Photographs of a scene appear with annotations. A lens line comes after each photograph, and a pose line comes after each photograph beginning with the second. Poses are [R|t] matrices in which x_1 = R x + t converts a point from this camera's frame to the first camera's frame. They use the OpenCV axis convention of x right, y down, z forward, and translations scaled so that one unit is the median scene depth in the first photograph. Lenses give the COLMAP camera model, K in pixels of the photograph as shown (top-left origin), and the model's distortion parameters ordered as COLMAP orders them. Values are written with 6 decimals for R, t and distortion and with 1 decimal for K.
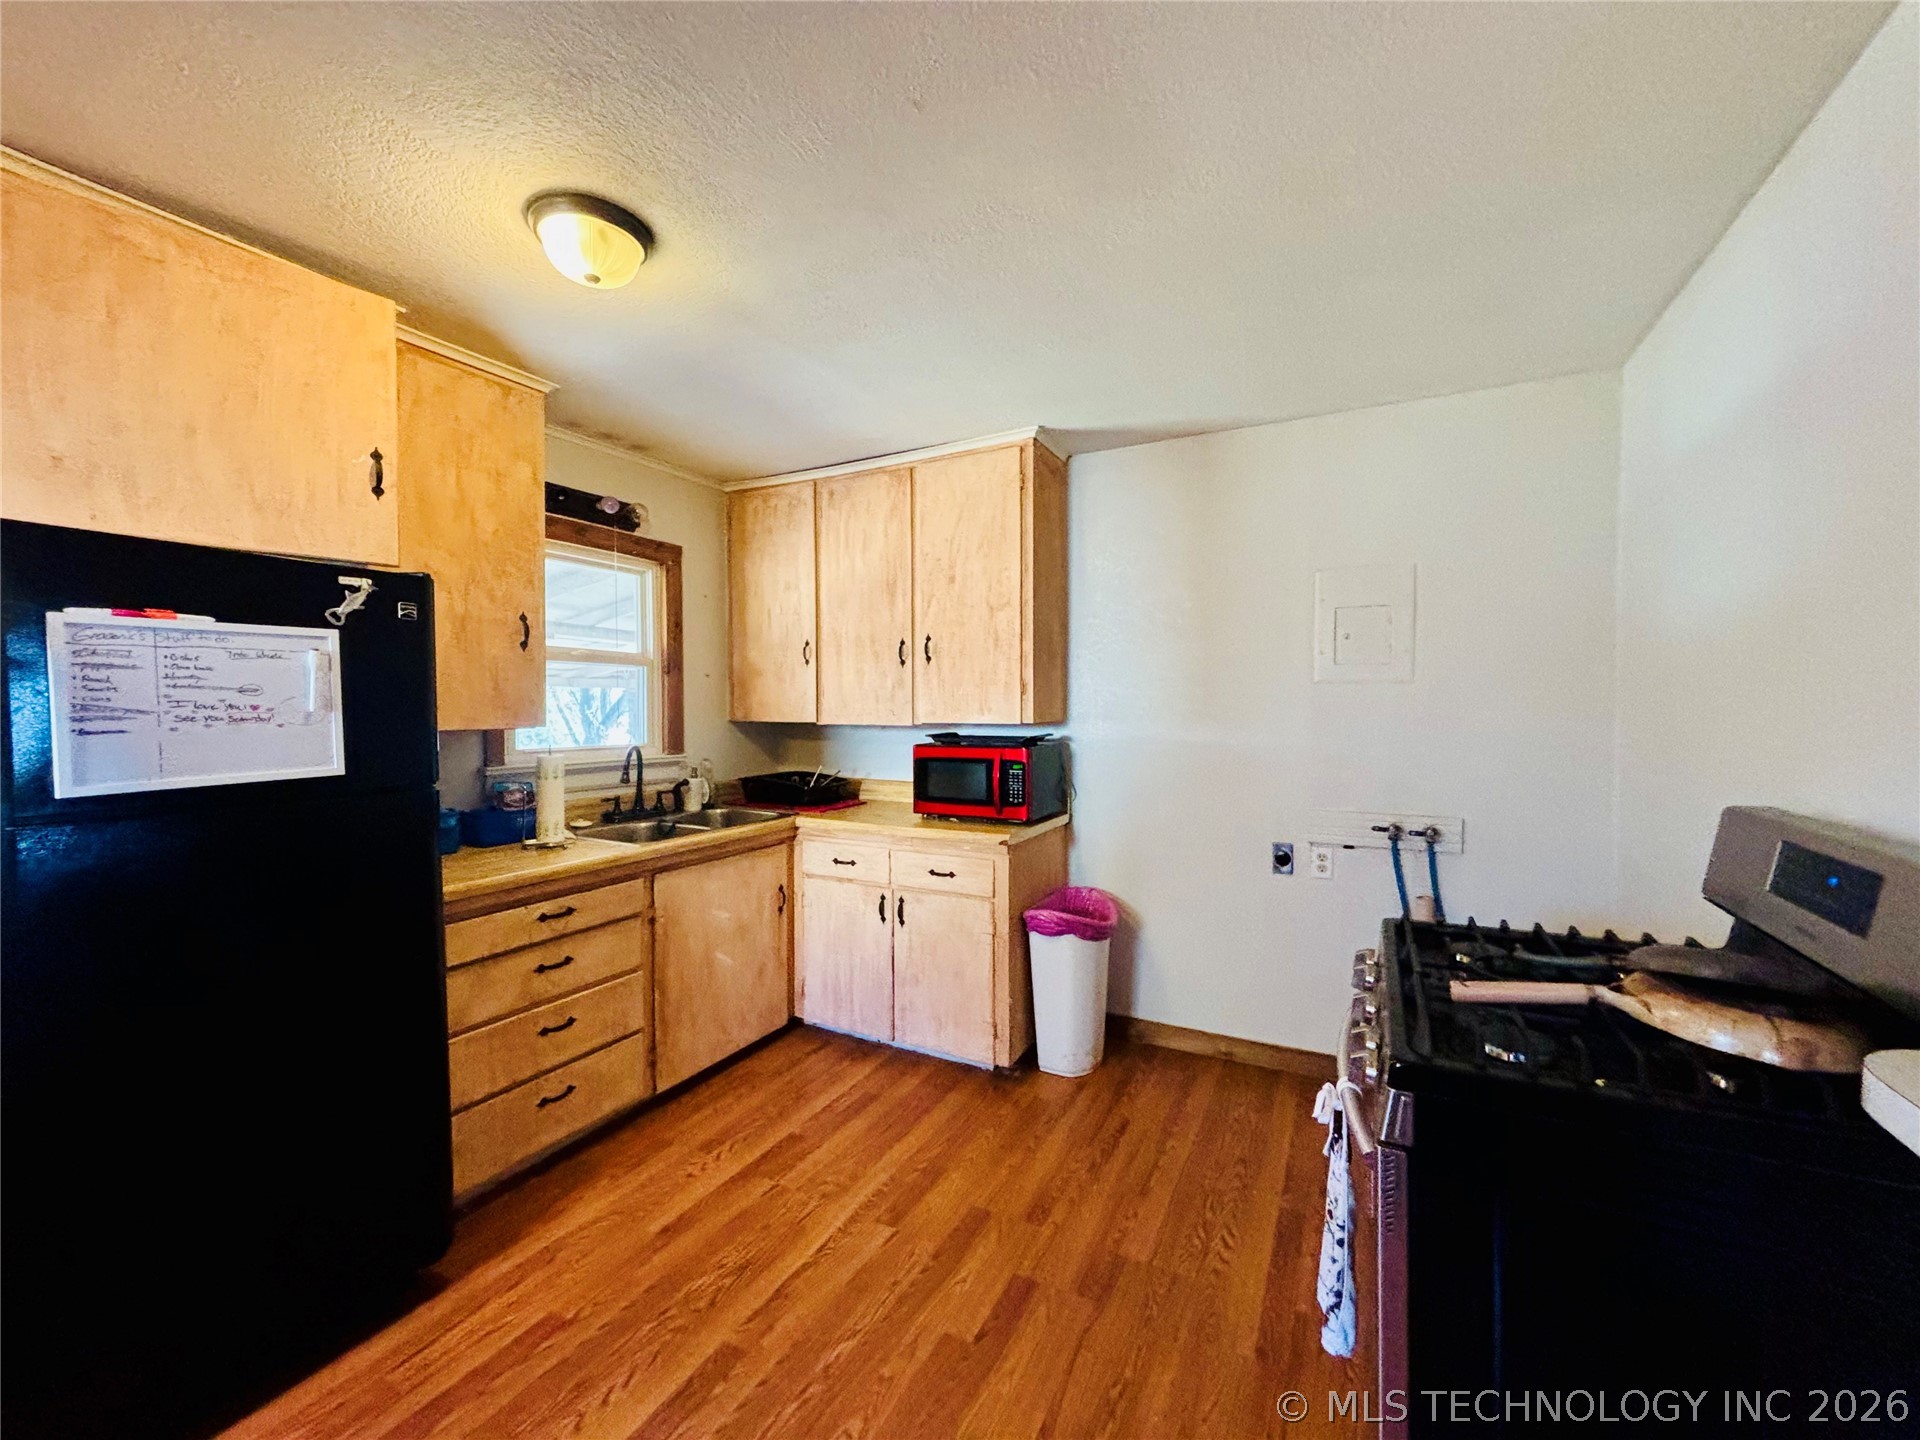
lens RADIAL K [[777.4, 0, 960.8], [0, 777.4, 717.6], [0, 0, 1]] dist [0.002122, -0.000140]
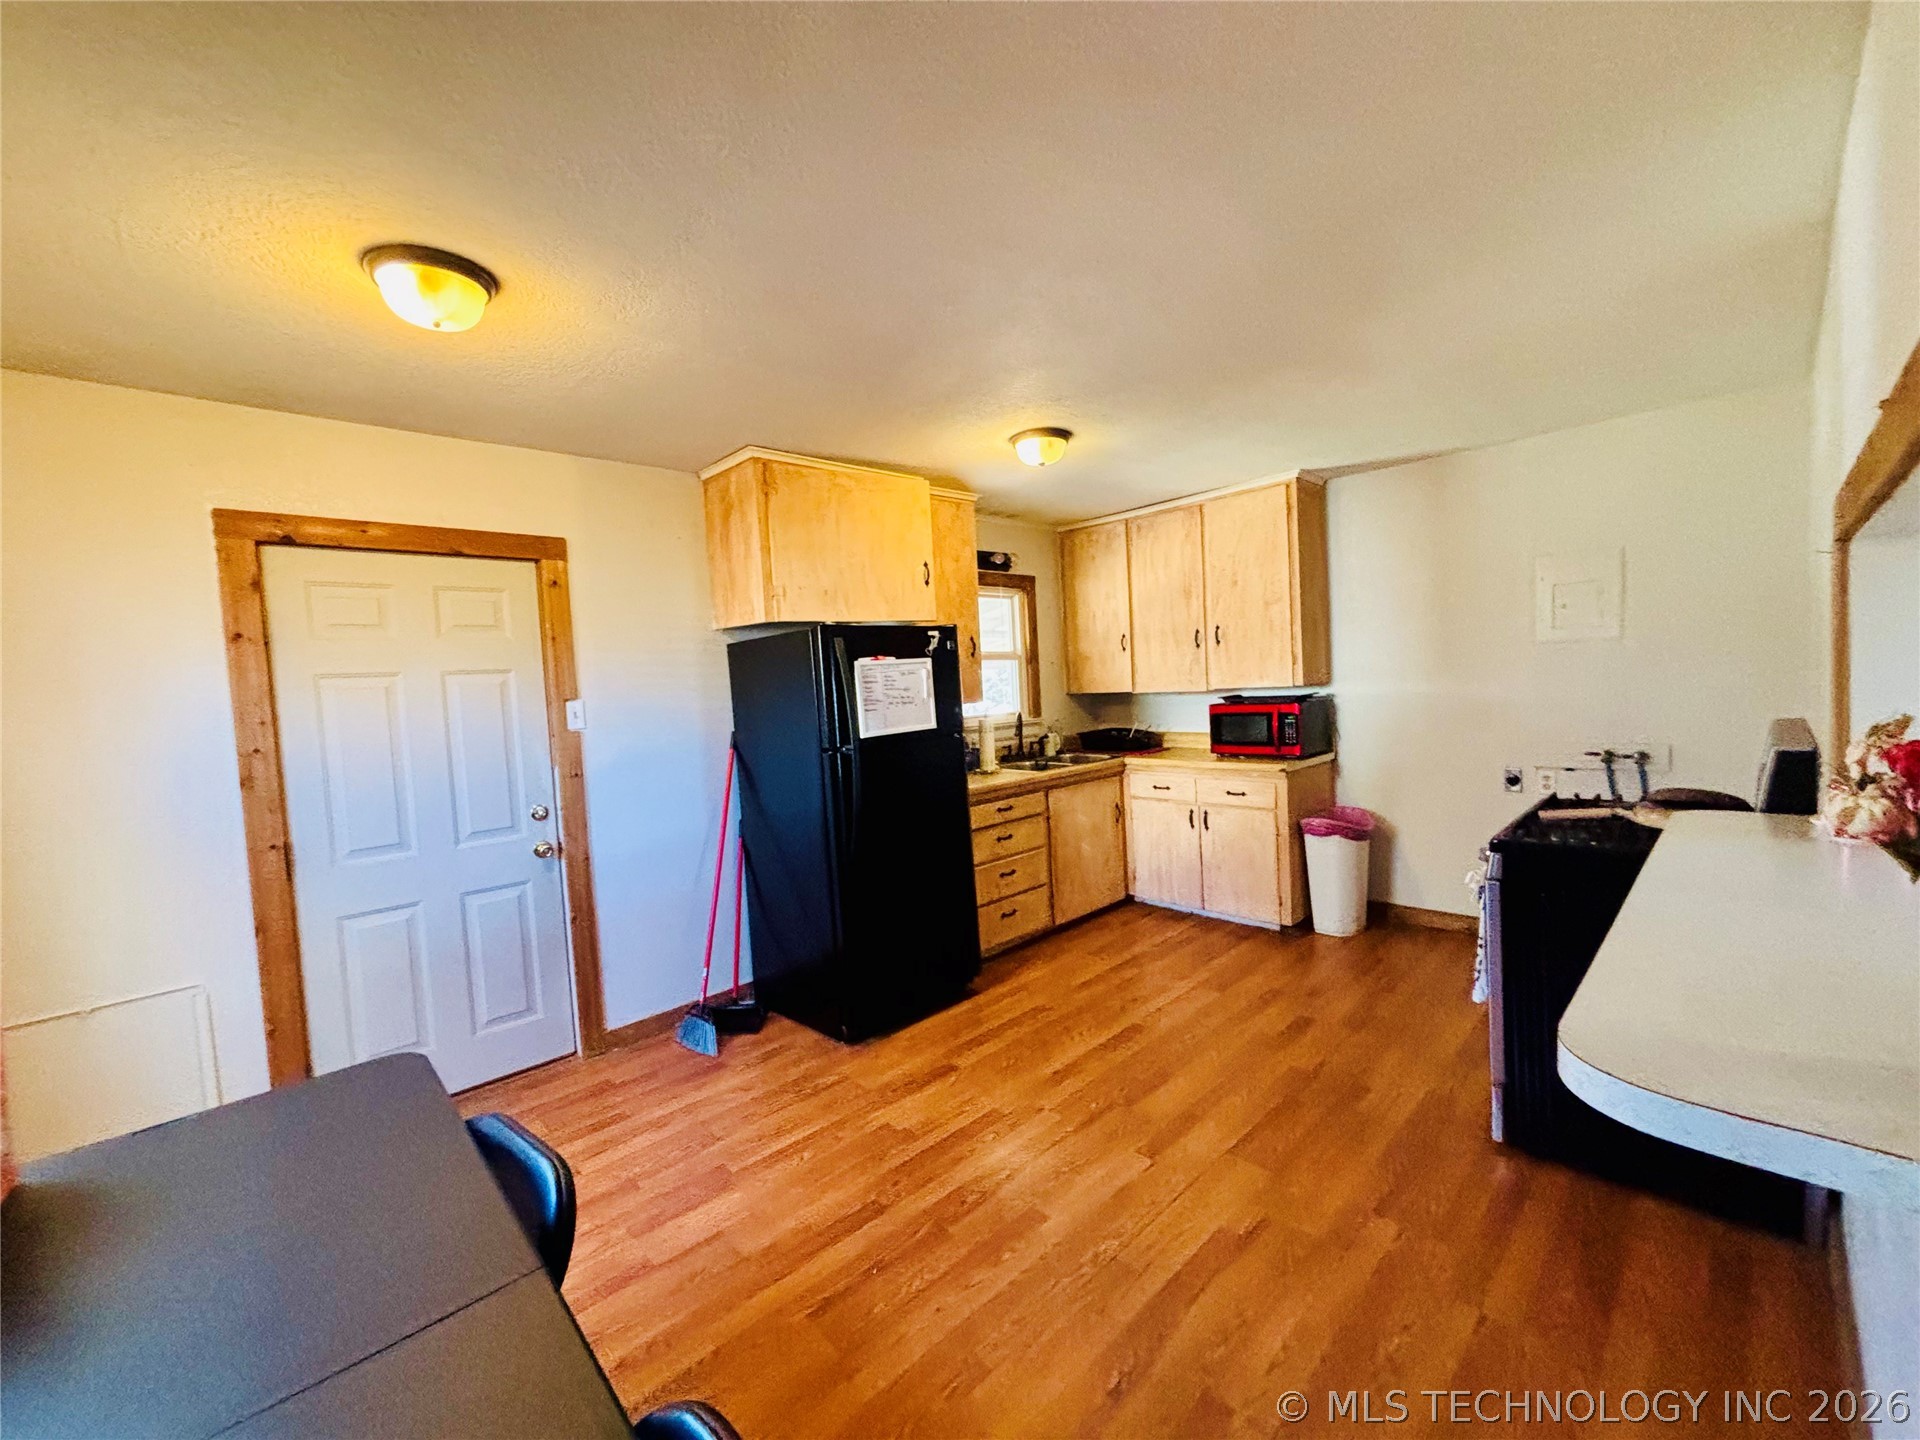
lens RADIAL K [[777.4, 0, 946.3], [0, 777.4, 718.7], [0, 0, 1]] dist [0.002122, -0.000140]
pose [[0.943859, -0.032689, -0.328728, -0.053204], [0.047202, 0.998227, 0.036264, -0.014156], [0.326959, -0.049744, 0.943728, -0.529384]]
